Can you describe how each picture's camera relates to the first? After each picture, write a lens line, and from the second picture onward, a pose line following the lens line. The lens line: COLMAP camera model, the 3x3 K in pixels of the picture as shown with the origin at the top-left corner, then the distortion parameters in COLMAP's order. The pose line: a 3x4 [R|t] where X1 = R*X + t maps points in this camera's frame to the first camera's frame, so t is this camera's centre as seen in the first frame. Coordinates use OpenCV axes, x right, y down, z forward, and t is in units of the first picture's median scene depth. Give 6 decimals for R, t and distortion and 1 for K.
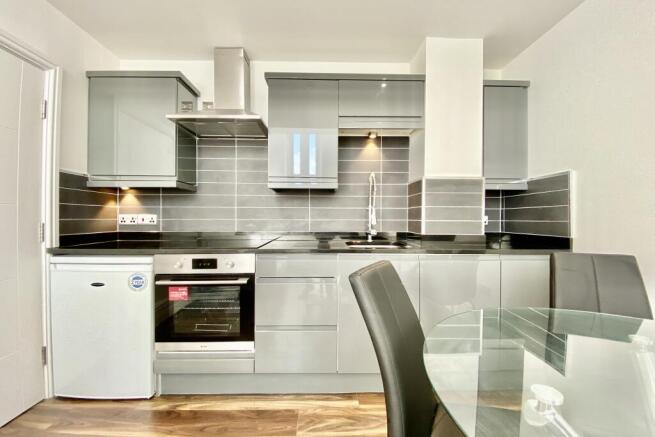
lens RADIAL K [[271.1, 0, 326.8], [0, 271.1, 217.0], [0, 0, 1]] dist [-0.000124, -0.000111]
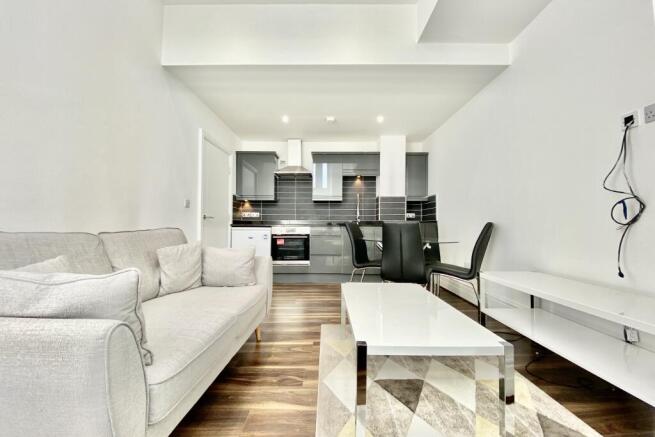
lens RADIAL K [[271.1, 0, 328.6], [0, 271.1, 221.6], [0, 0, 1]] dist [-0.000124, -0.000111]
pose [[0.999594, 0.000877, -0.028481, -0.009850], [-0.001211, 0.999931, -0.011717, 0.098946], [0.028468, 0.011747, 0.999526, -1.301268]]
